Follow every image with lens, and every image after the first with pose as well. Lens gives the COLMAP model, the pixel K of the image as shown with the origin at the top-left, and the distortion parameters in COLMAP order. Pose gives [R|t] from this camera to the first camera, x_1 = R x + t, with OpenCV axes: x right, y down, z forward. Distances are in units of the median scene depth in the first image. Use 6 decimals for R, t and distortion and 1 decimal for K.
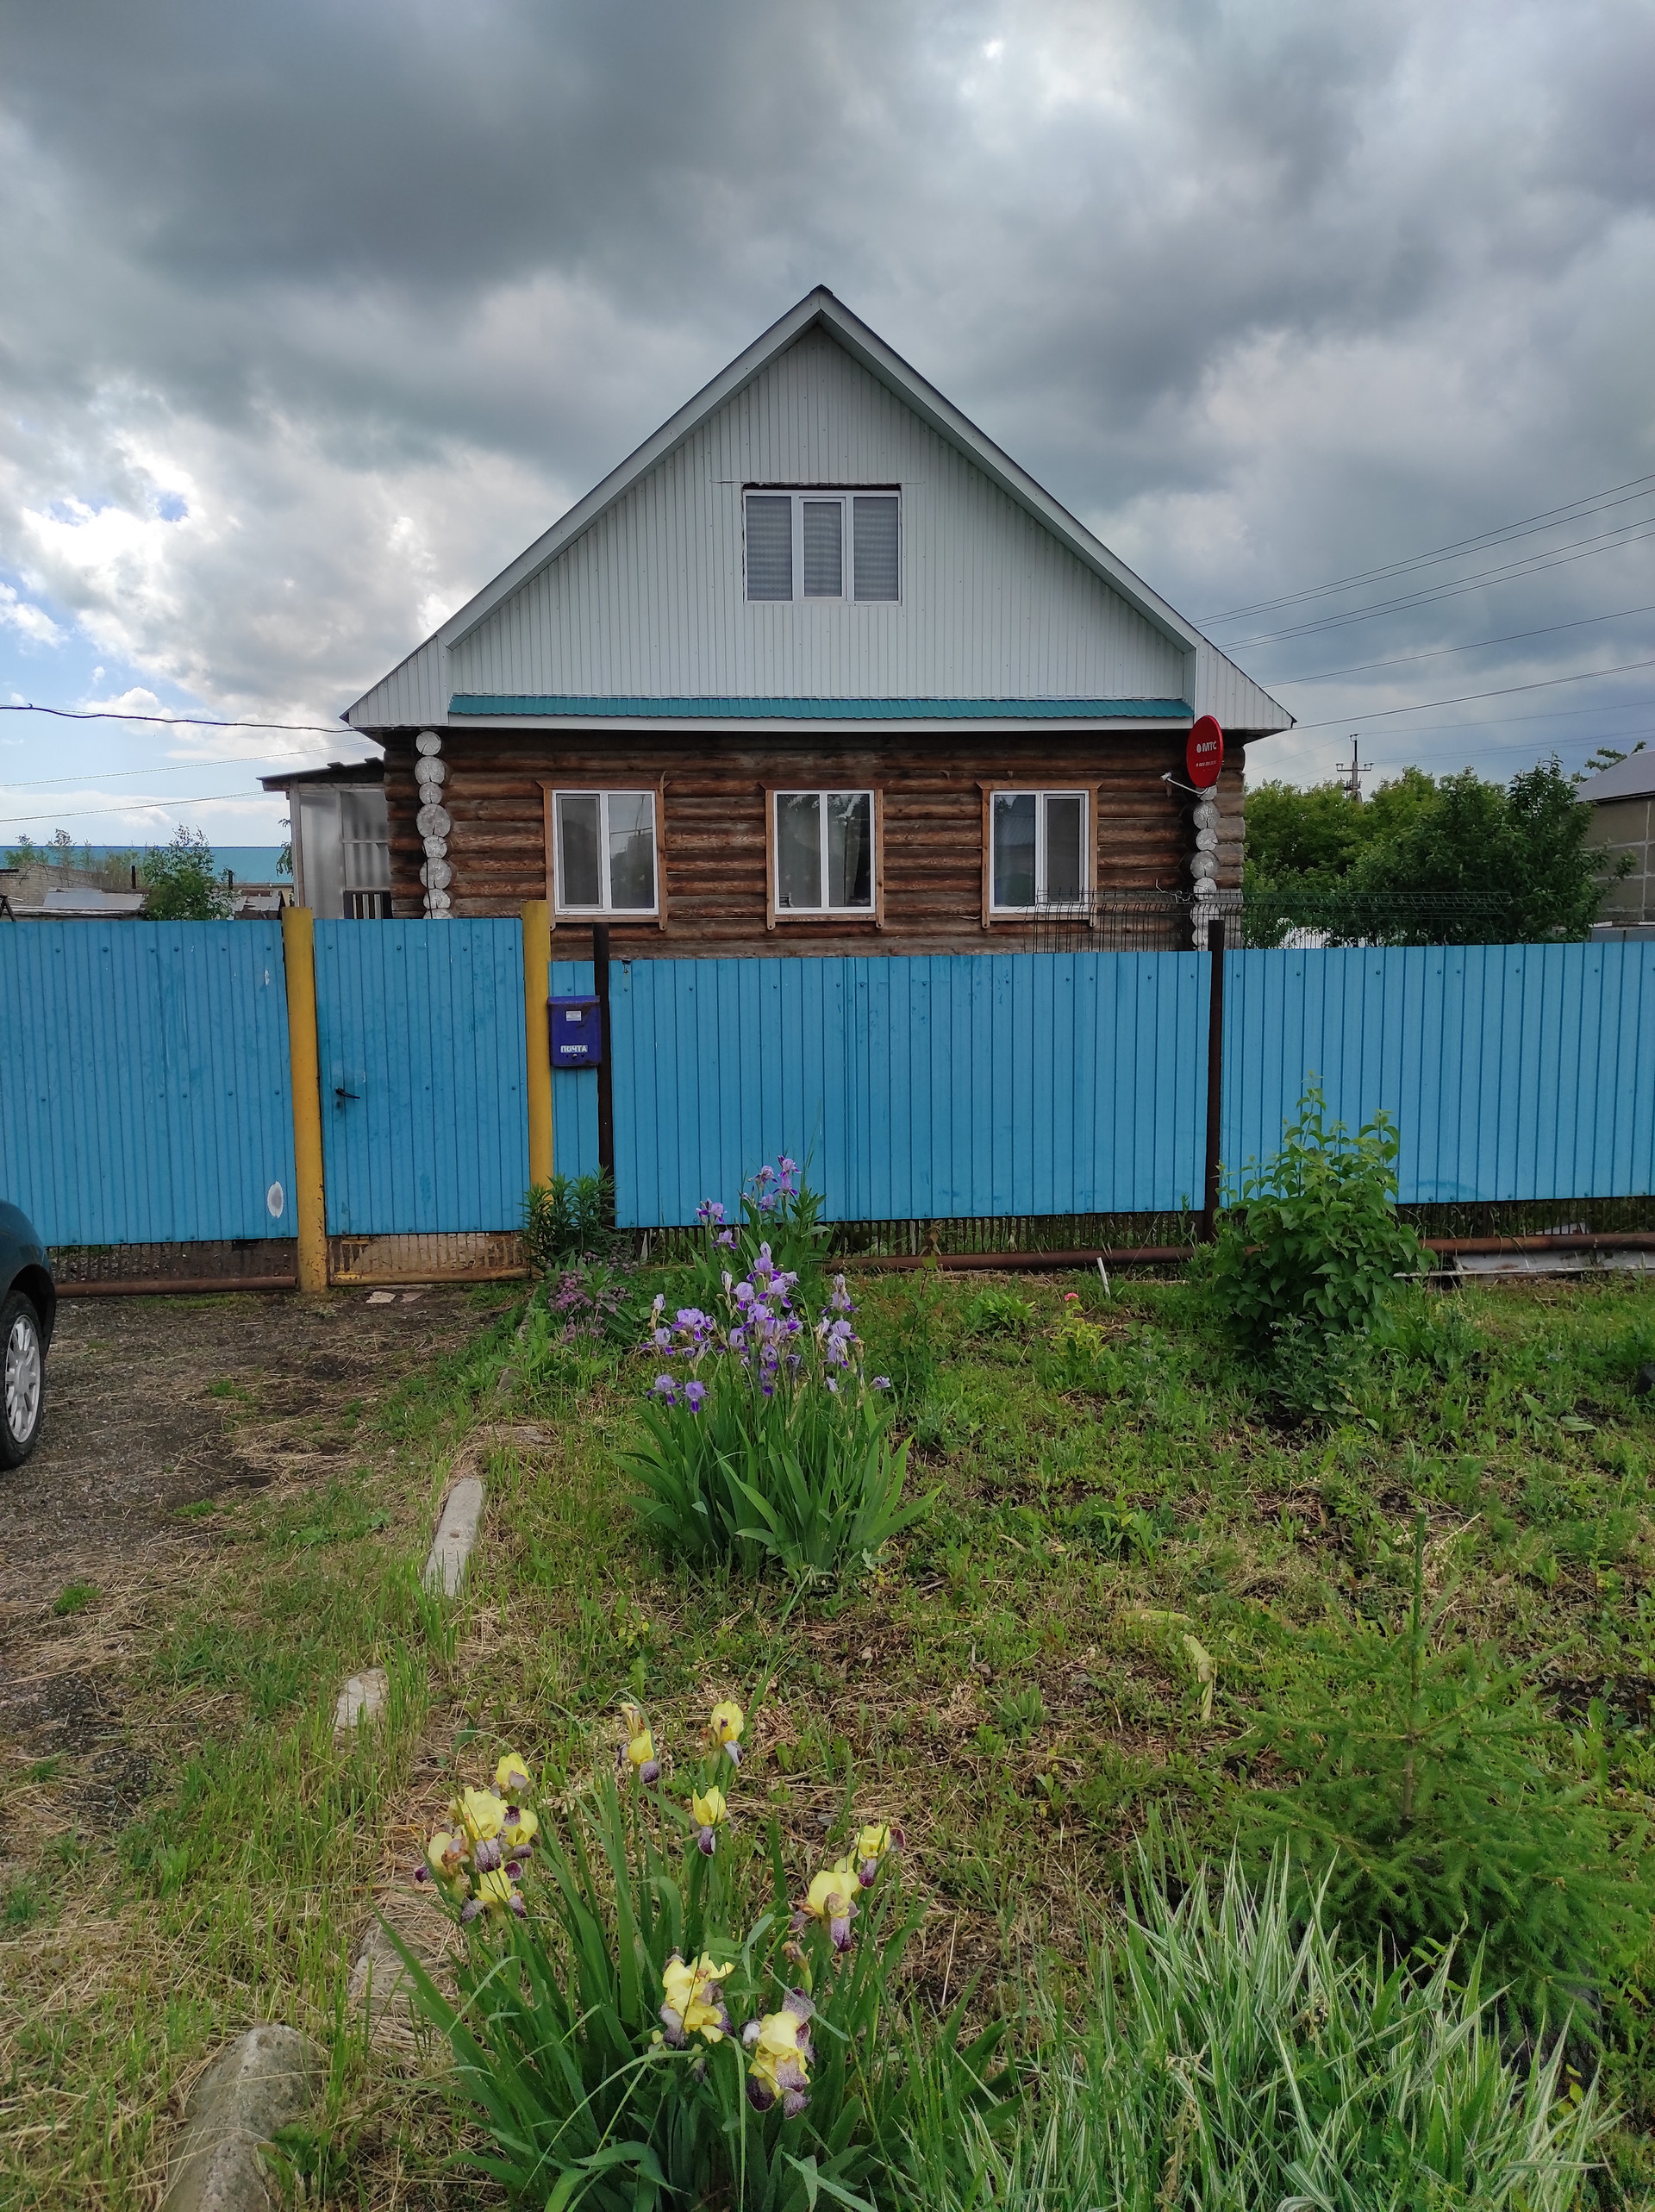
lens RADIAL K [[1637.5, 0, 825.8], [0, 1637.5, 1108.5], [0, 0, 1]] dist [0.060046, -0.048137]
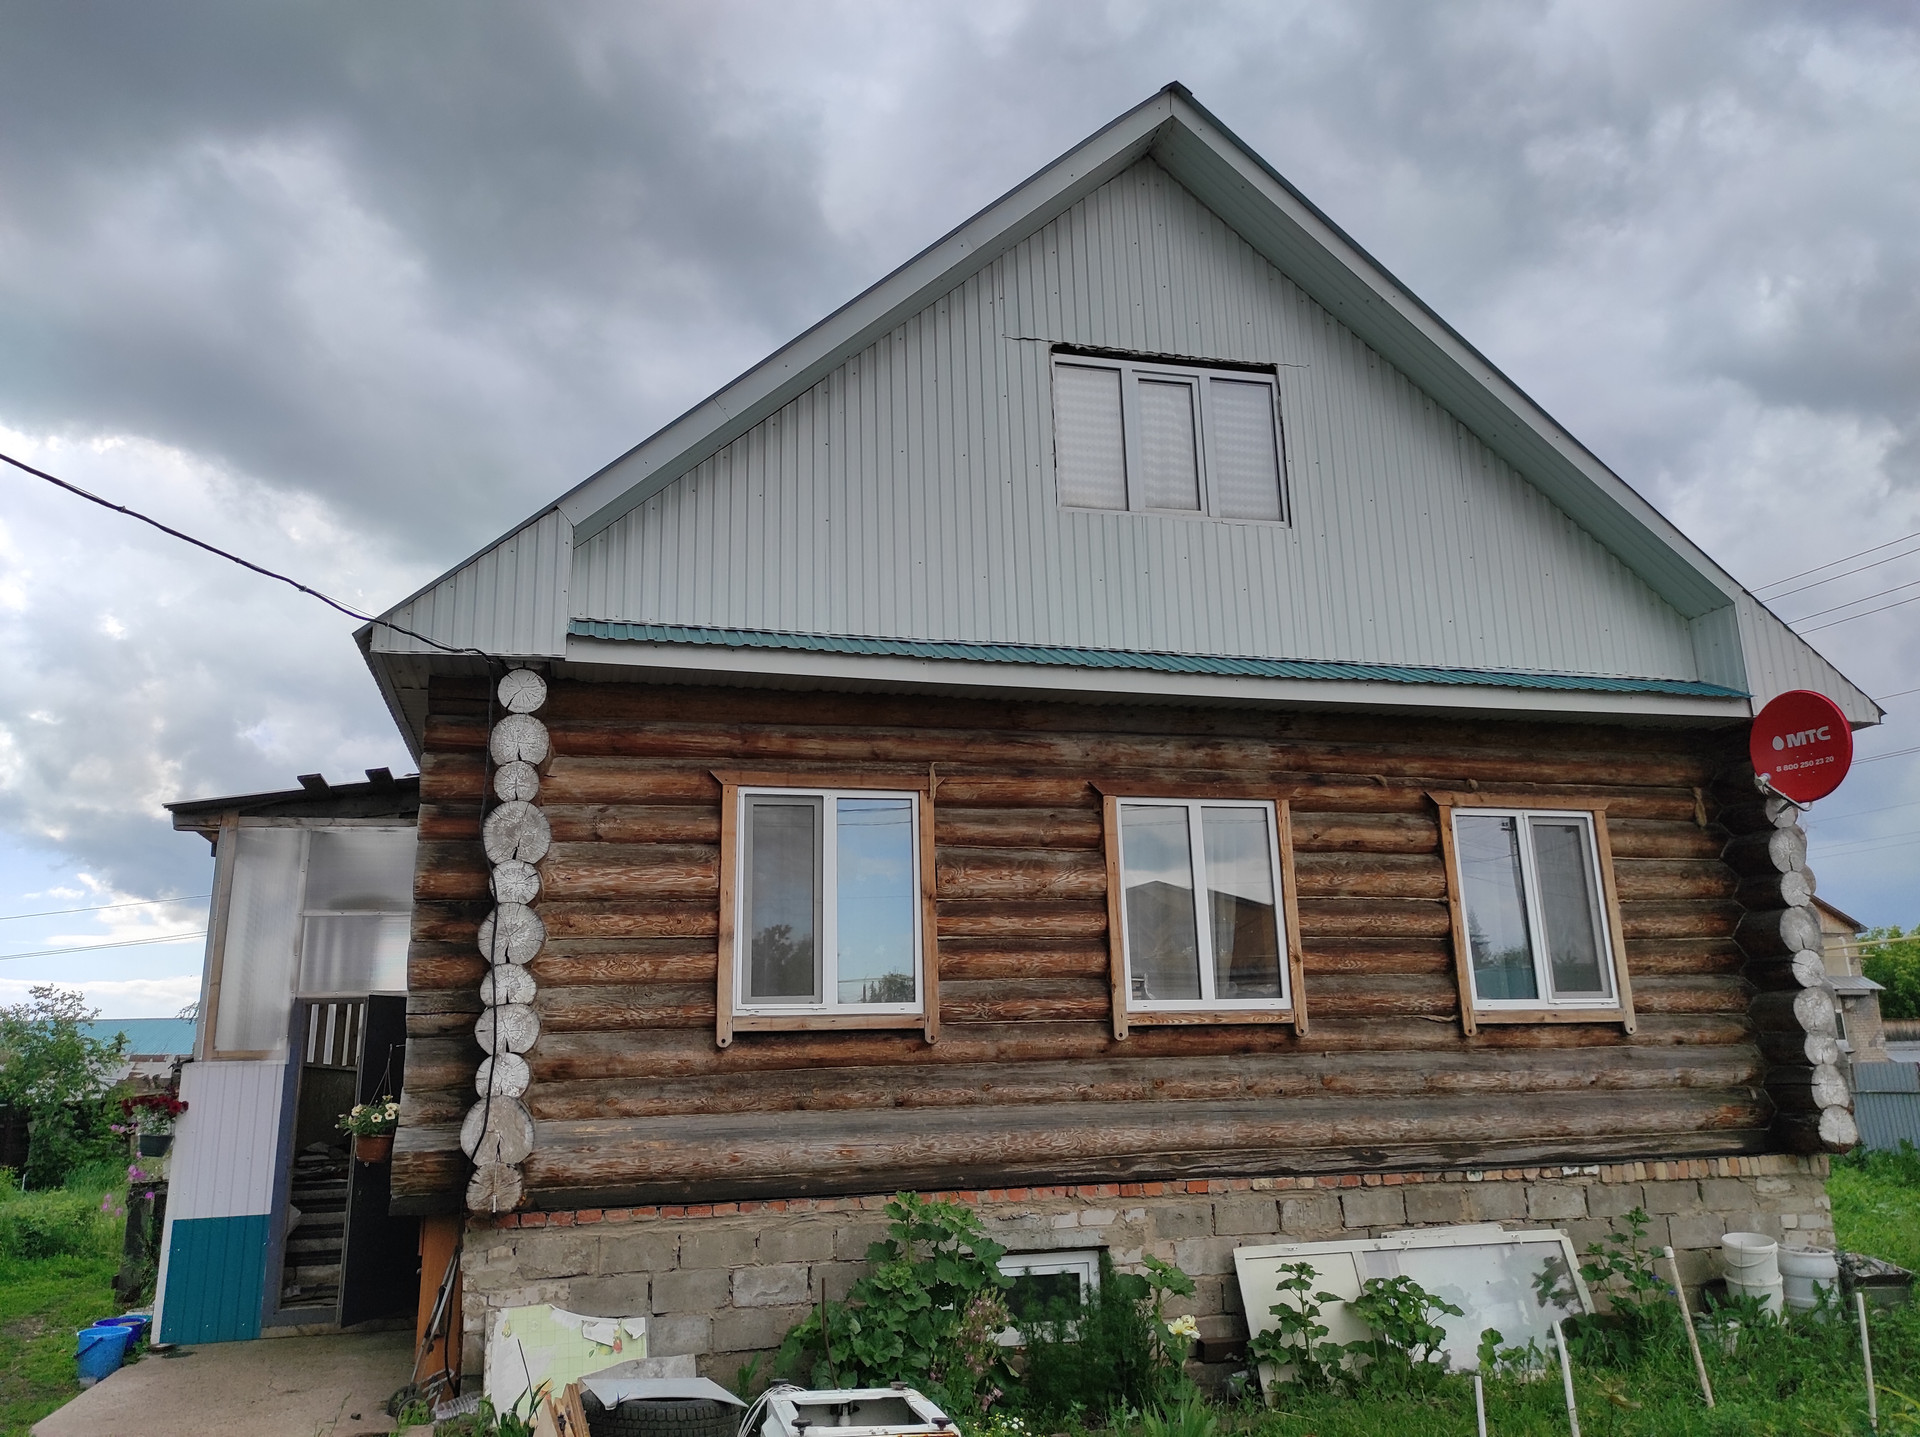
lens RADIAL K [[1421.4, 0, 987.6], [0, 1421.4, 704.8], [0, 0, 1]] dist [0.060046, -0.048137]
pose [[0.985901, 0.029248, 0.164751, -0.161667], [0.028421, 0.941026, -0.337139, -0.054979], [-0.164896, 0.337069, 0.926927, 0.524787]]
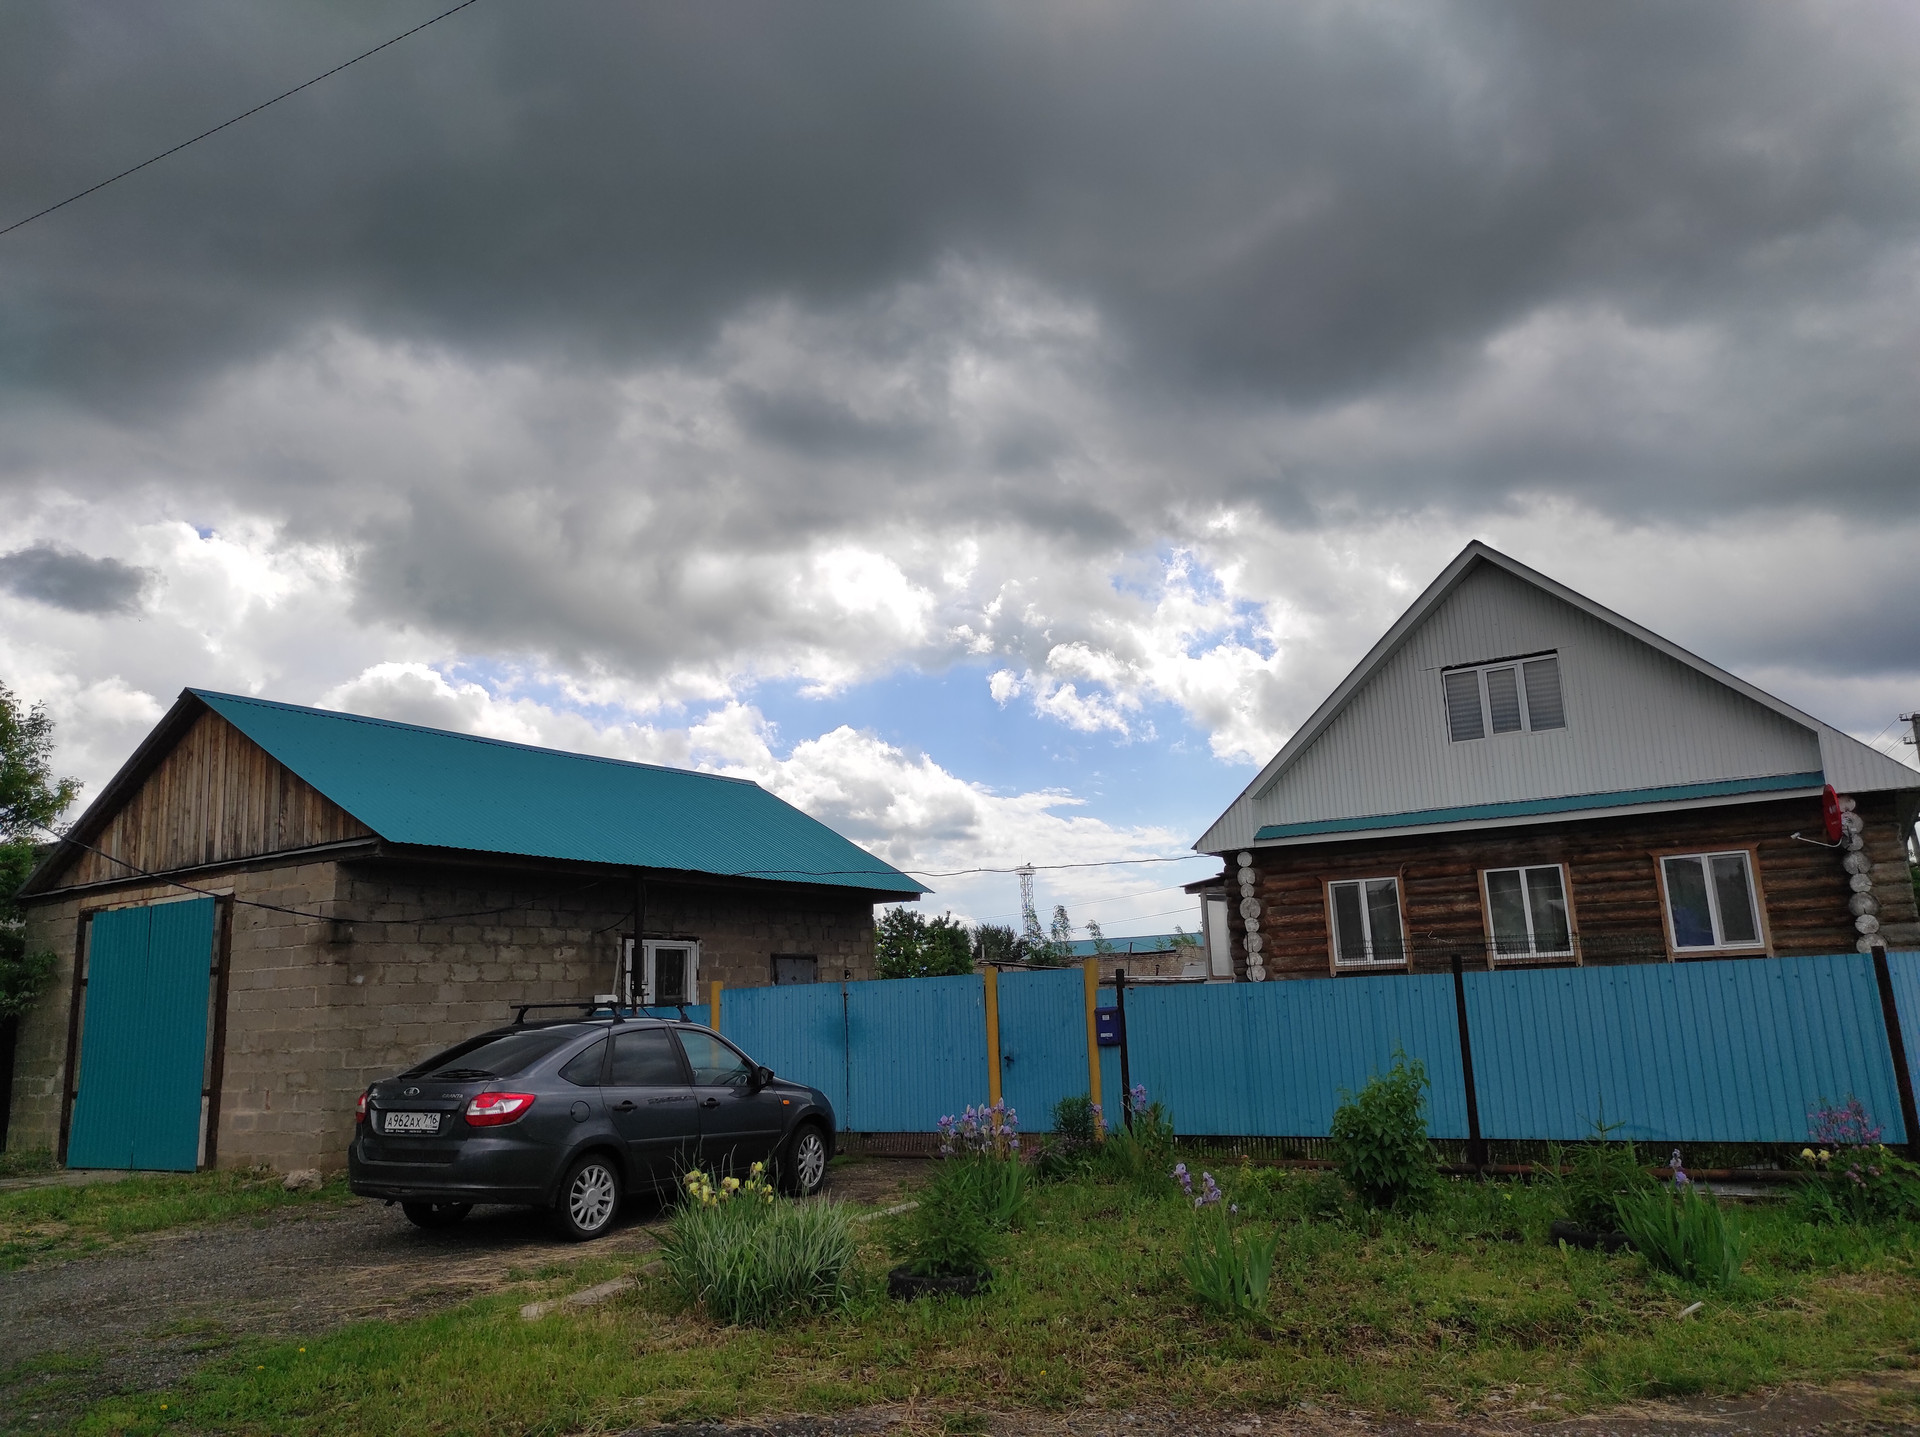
lens RADIAL K [[1421.4, 0, 955.8], [0, 1421.4, 701.5], [0, 0, 1]] dist [0.060046, -0.048137]
pose [[0.794953, -0.150447, -0.587721, 0.347251], [-0.034770, 0.955872, -0.291718, 0.039154], [0.605674, 0.252337, 0.754642, -0.221082]]
